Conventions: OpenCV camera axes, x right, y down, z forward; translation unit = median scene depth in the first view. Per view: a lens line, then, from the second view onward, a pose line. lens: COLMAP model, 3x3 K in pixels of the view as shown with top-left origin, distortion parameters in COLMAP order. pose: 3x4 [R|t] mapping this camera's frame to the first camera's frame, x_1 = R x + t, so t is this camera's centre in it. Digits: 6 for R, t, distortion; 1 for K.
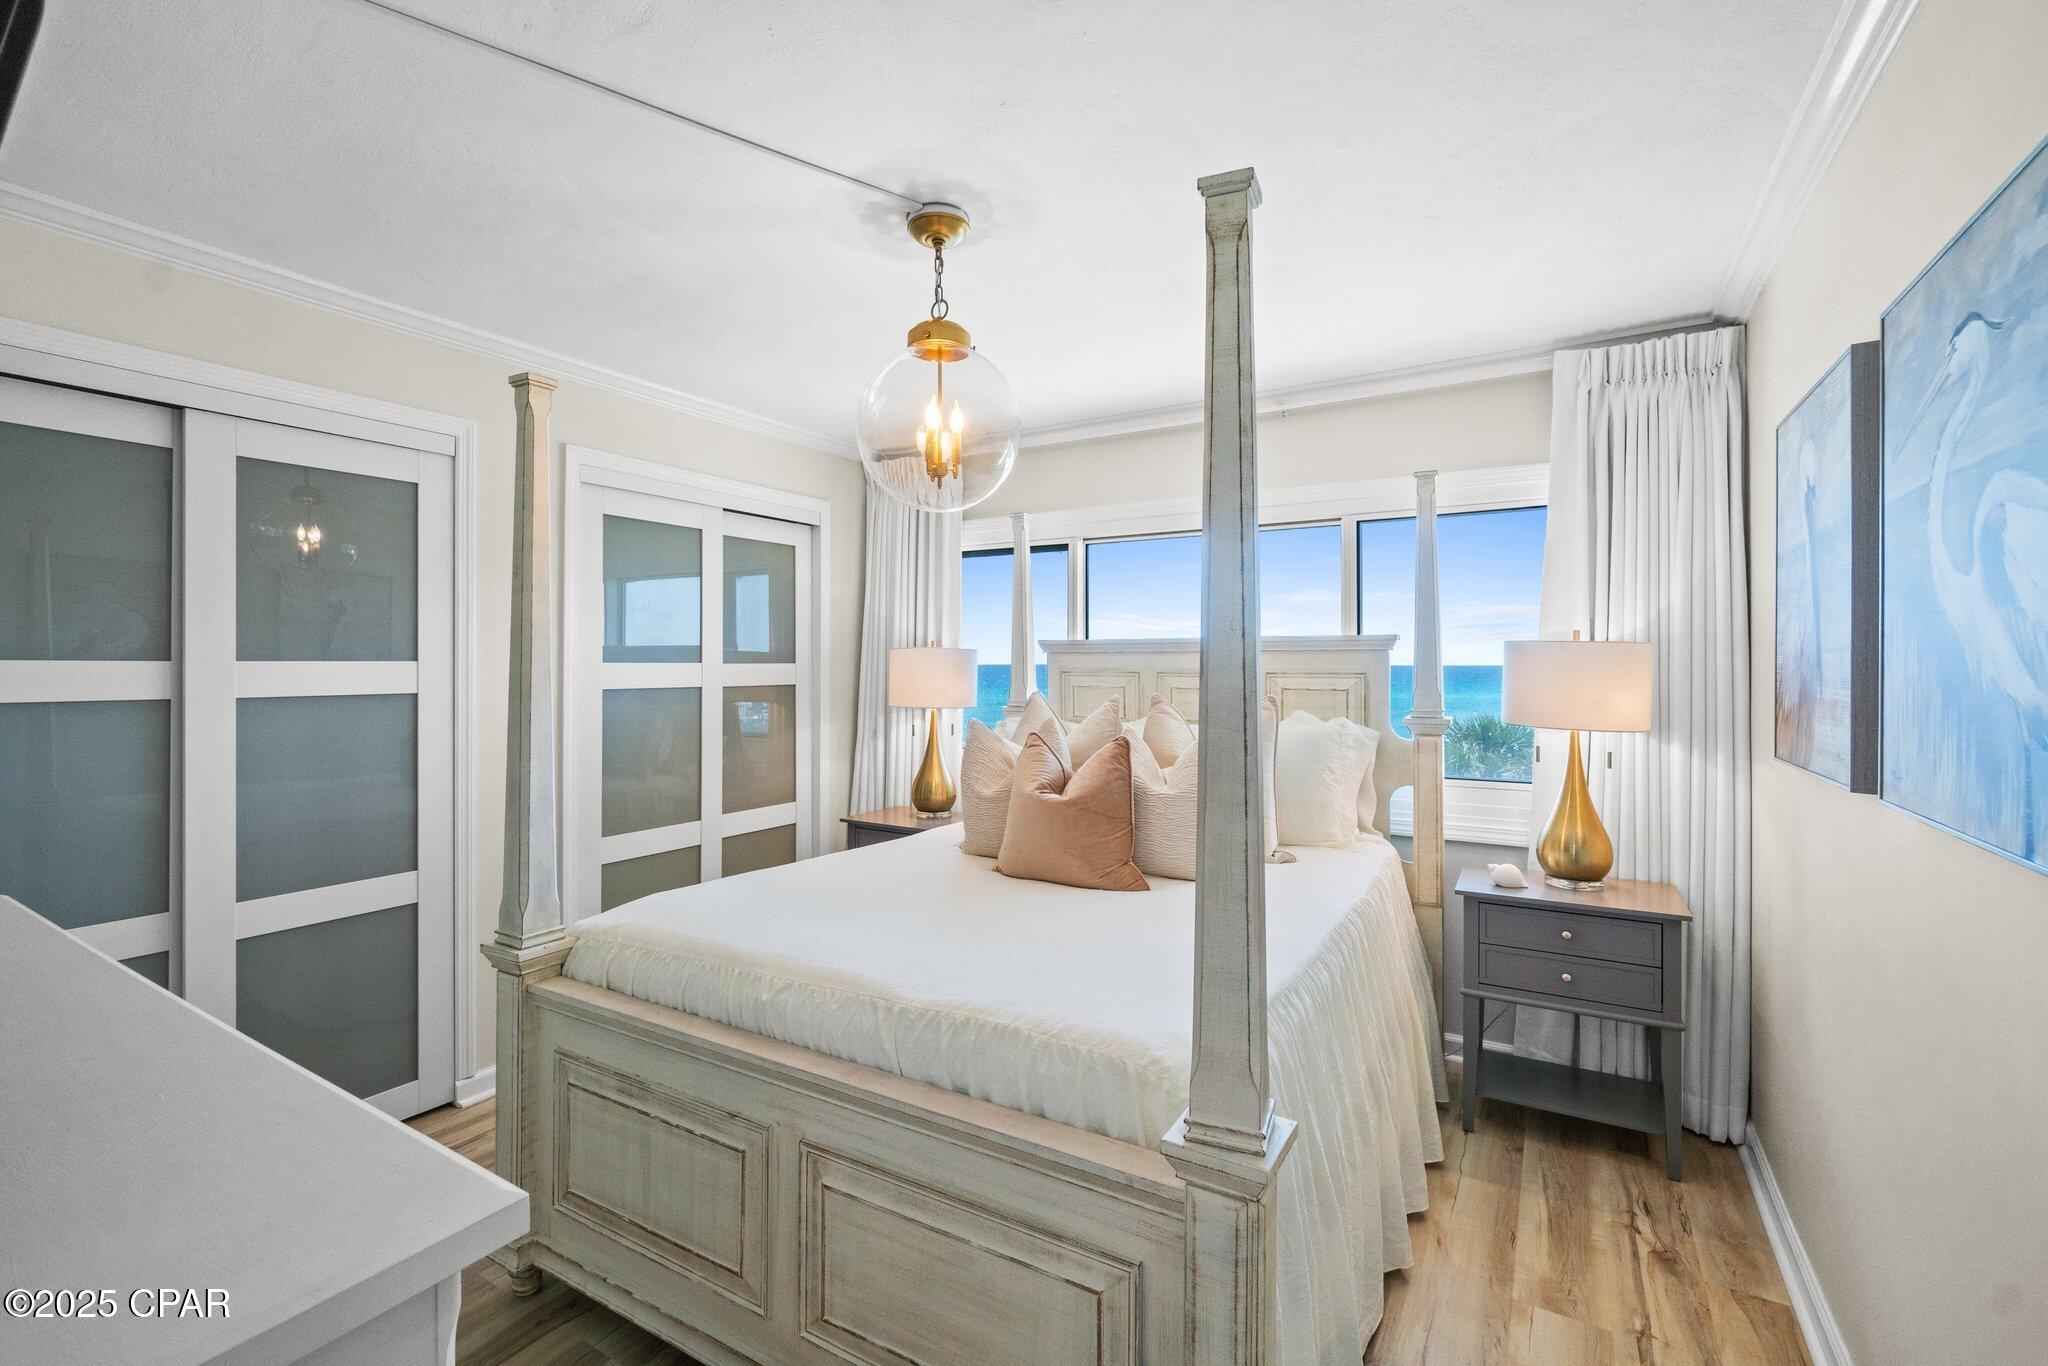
lens RADIAL K [[894.8, 0, 1014.2], [0, 894.8, 652.5], [0, 0, 1]] dist [-0.004208, -0.000127]
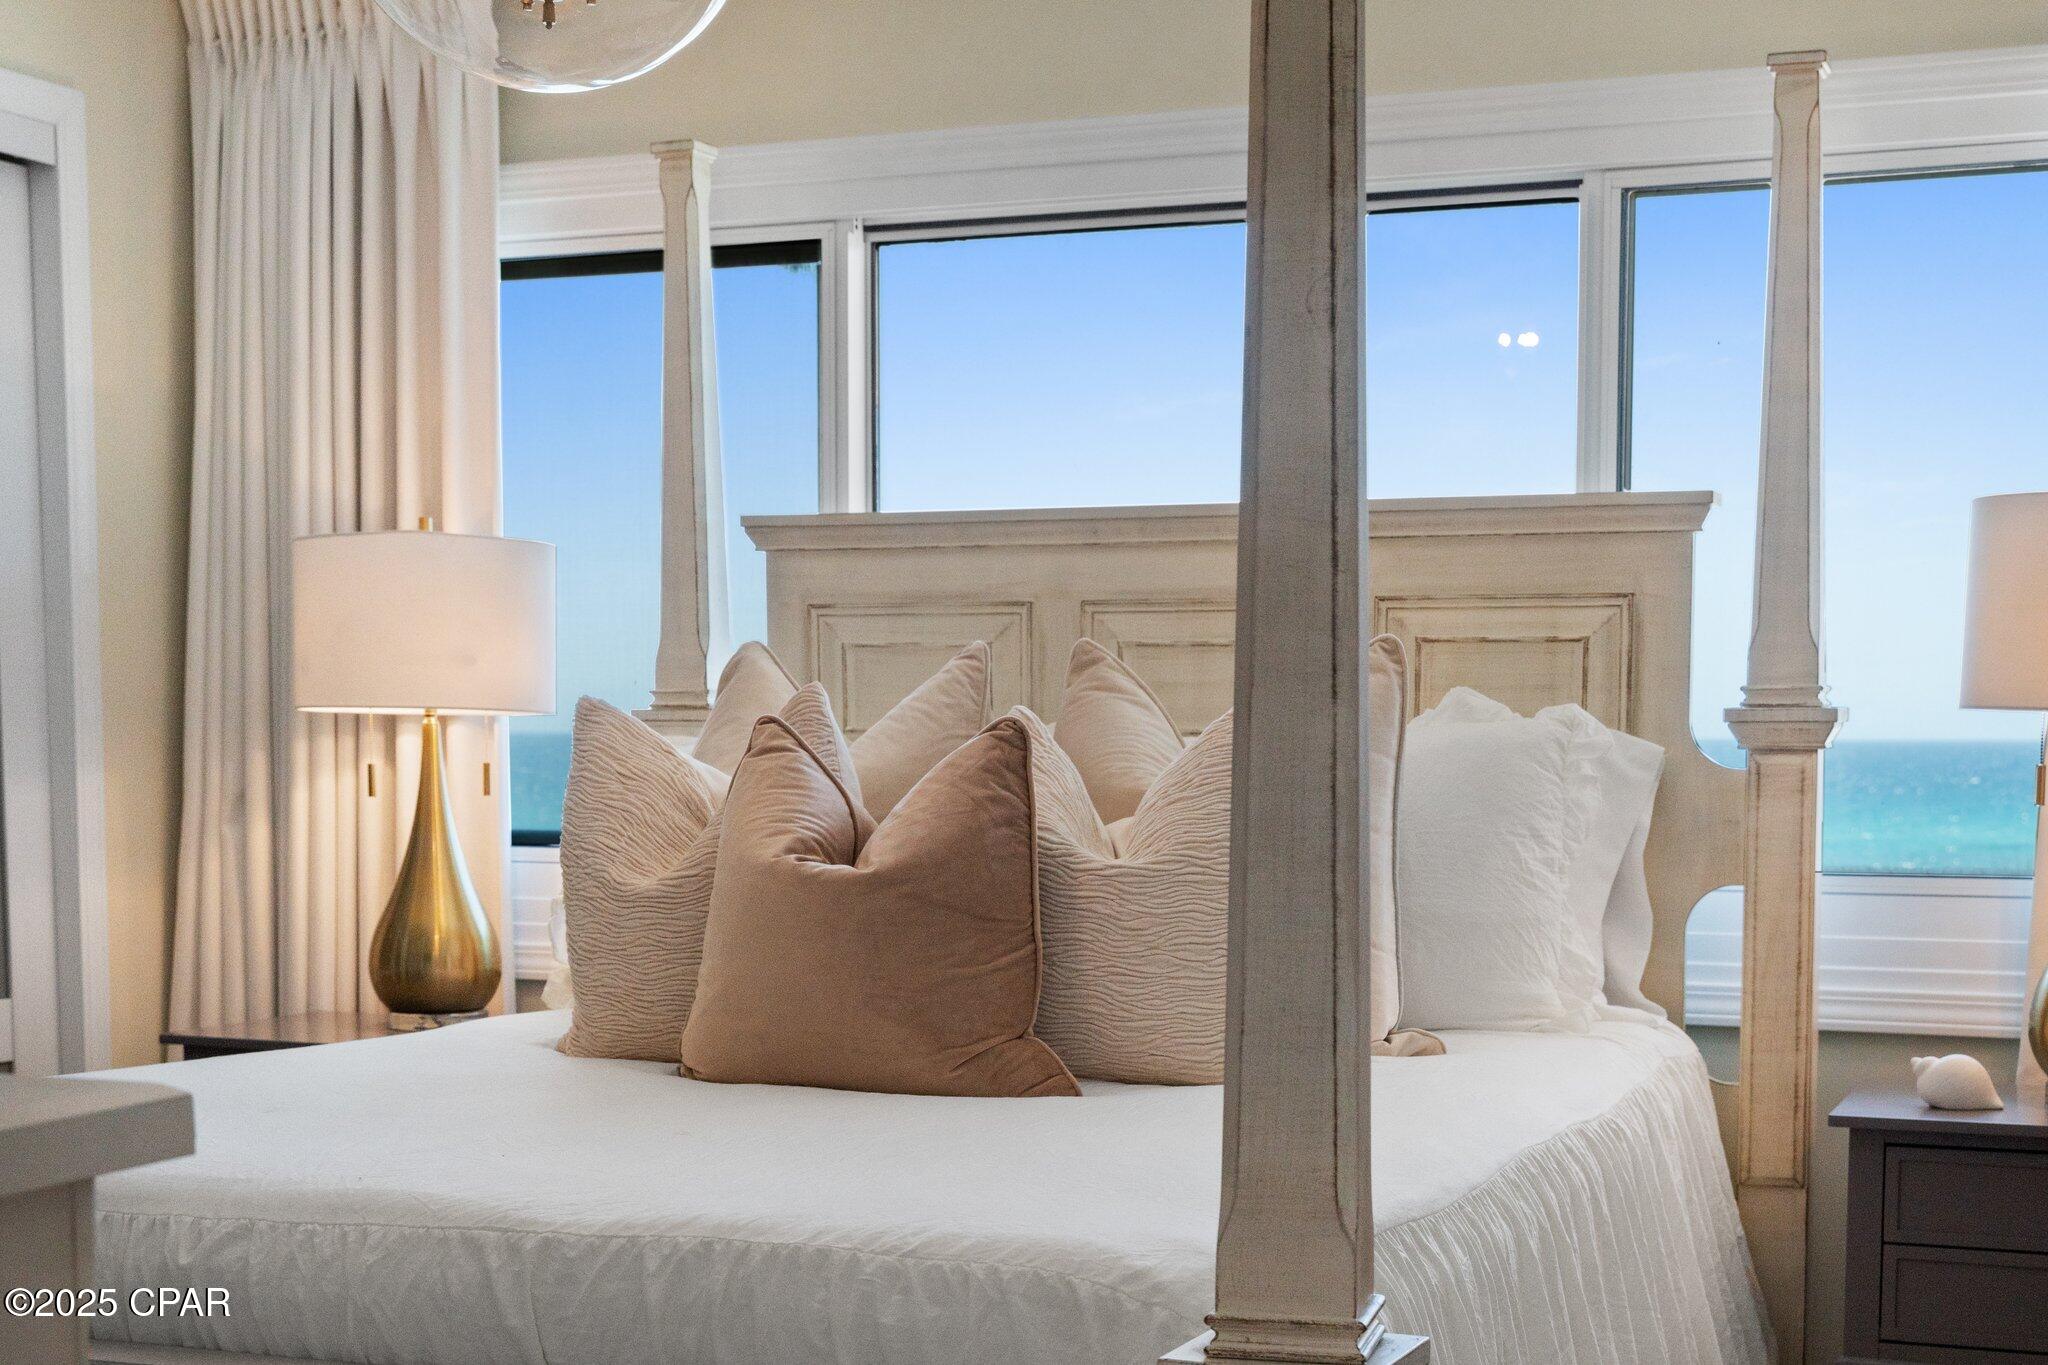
lens RADIAL K [[3062.0, 0, 1029.9], [0, 3062.0, 941.3], [0, 0, 1]] dist [-0.004830, 0.046082]
pose [[0.986811, -0.008507, 0.161650, -0.069835], [-0.003910, 0.997074, 0.076342, 0.075333], [-0.161827, -0.075967, 0.983891, -0.248870]]
